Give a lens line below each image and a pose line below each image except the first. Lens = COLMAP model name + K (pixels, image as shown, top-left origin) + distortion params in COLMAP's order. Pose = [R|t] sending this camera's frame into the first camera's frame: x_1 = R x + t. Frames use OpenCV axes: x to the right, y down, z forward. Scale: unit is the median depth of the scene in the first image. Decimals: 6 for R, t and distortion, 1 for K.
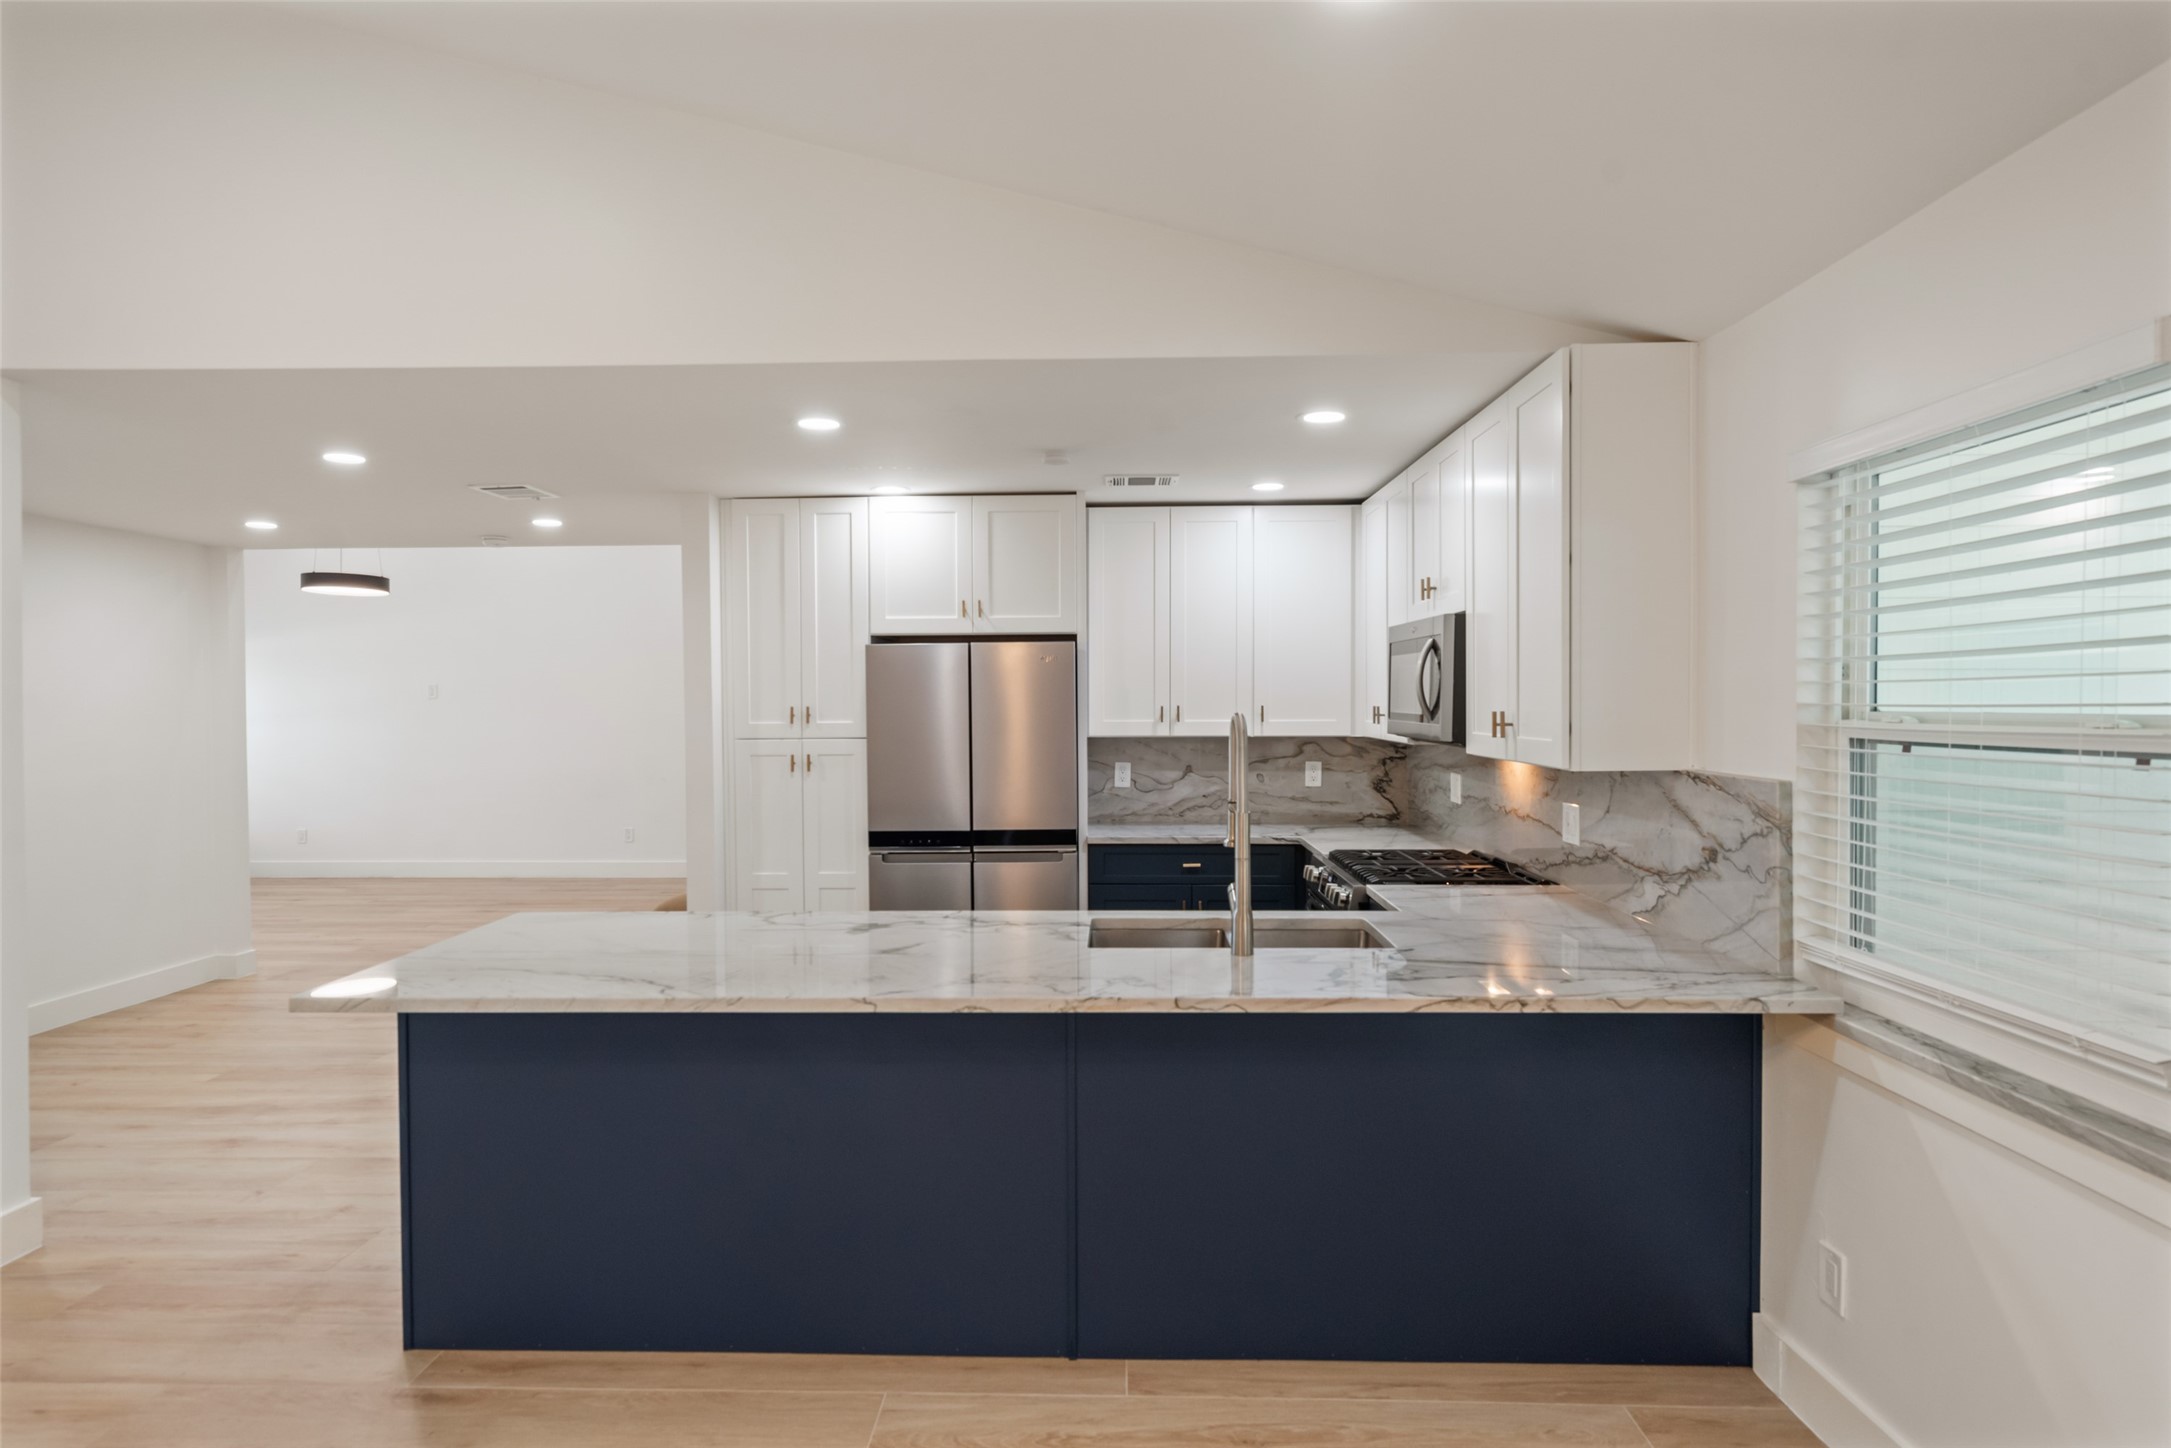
lens RADIAL K [[1184.6, 0, 1084.9], [0, 1184.6, 720.4], [0, 0, 1]] dist [0.002103, 0.000074]
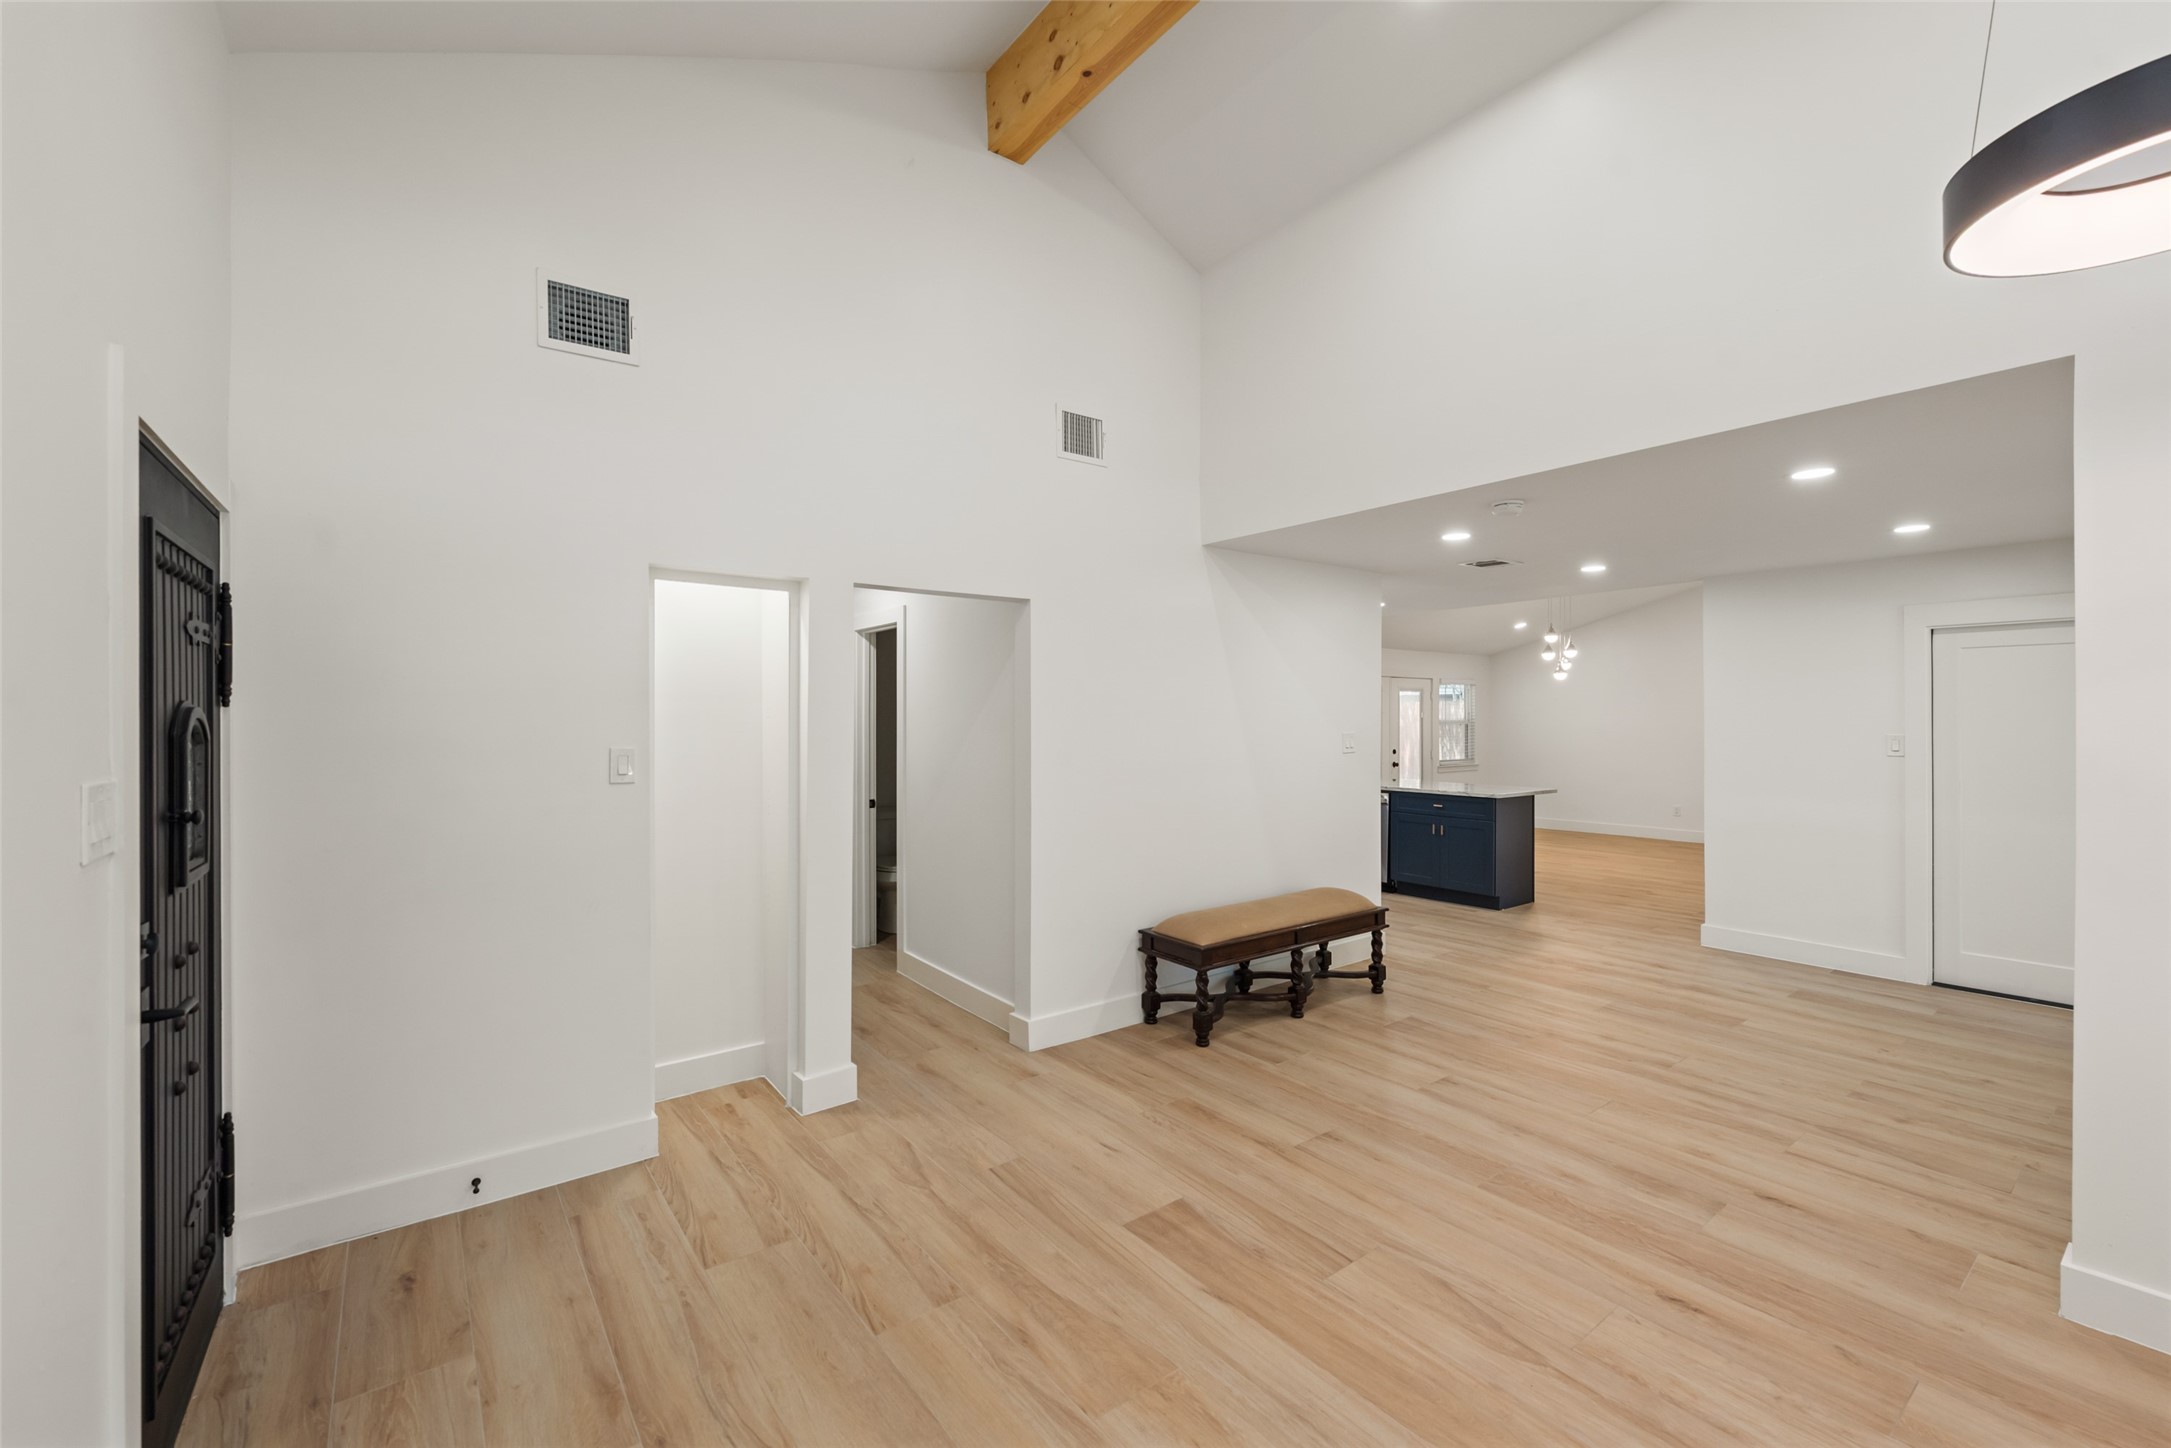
lens RADIAL K [[895.8, 0, 1085.5], [0, 895.8, 724.0], [0, 0, 1]] dist [0.000382, -0.000041]
pose [[-0.624138, 0.002699, 0.781309, -1.161439], [0.016921, 0.999806, 0.010063, -0.026796], [-0.781131, 0.019501, -0.624063, 2.355857]]
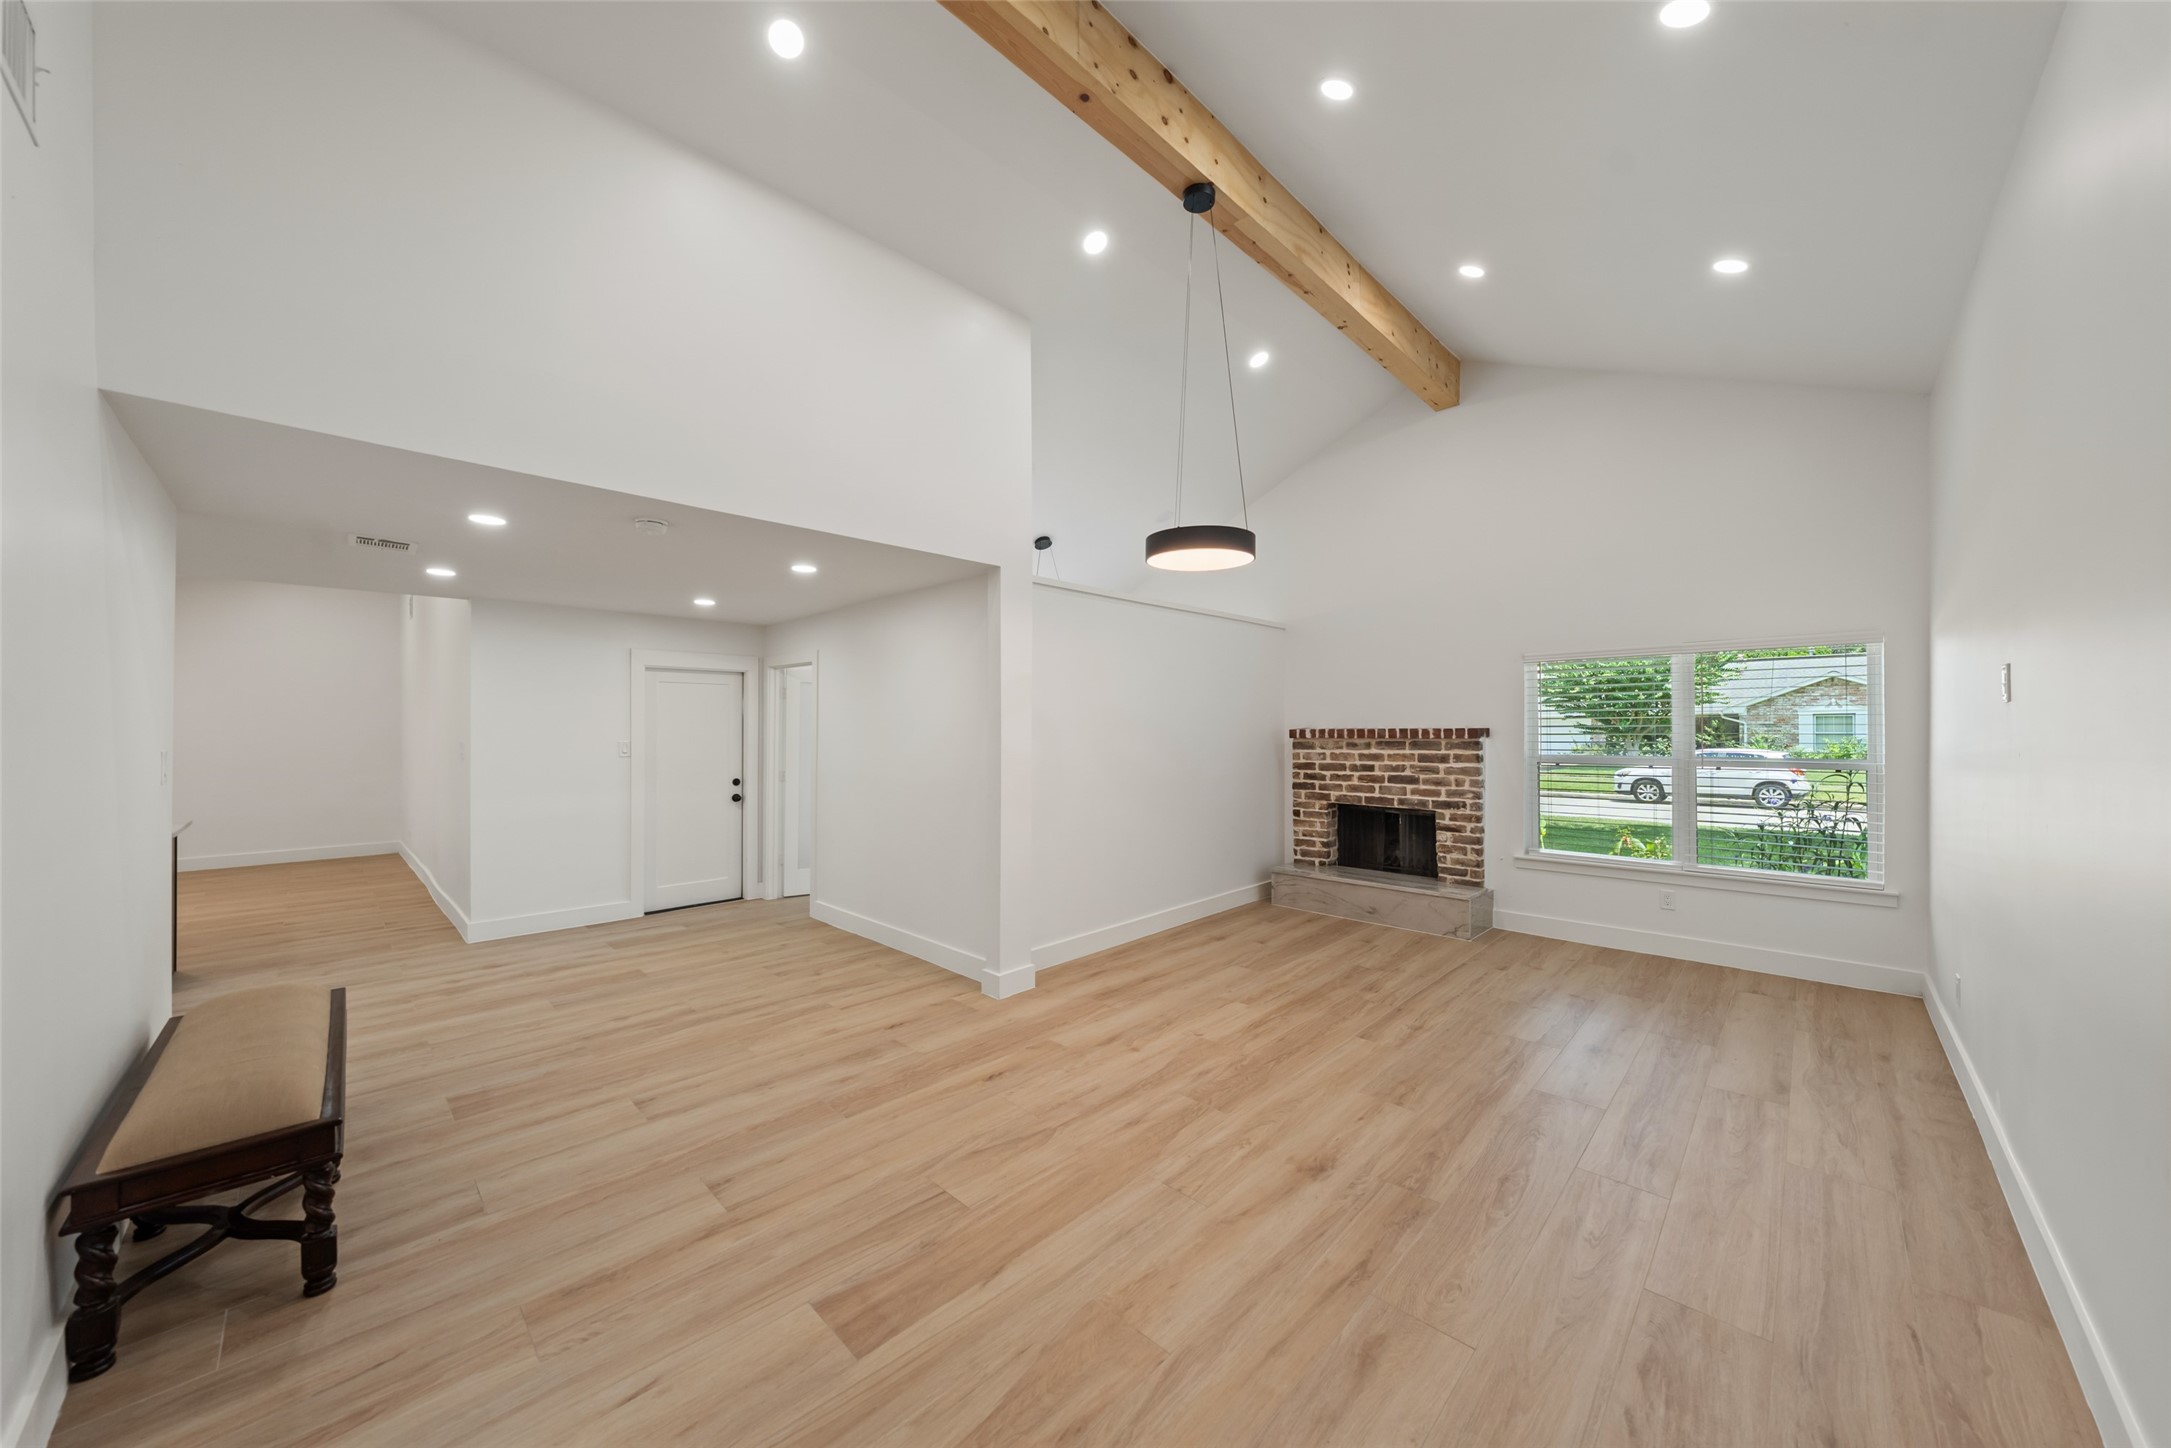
lens RADIAL K [[752.6, 0, 1085.5], [0, 752.6, 724.0], [0, 0, 1]] dist [-0.002064, 0.000069]
pose [[-0.681111, 0.002317, -0.732177, -0.469456], [-0.005829, 0.999946, 0.008586, -0.029886], [0.732157, 0.010116, -0.681060, 2.328223]]
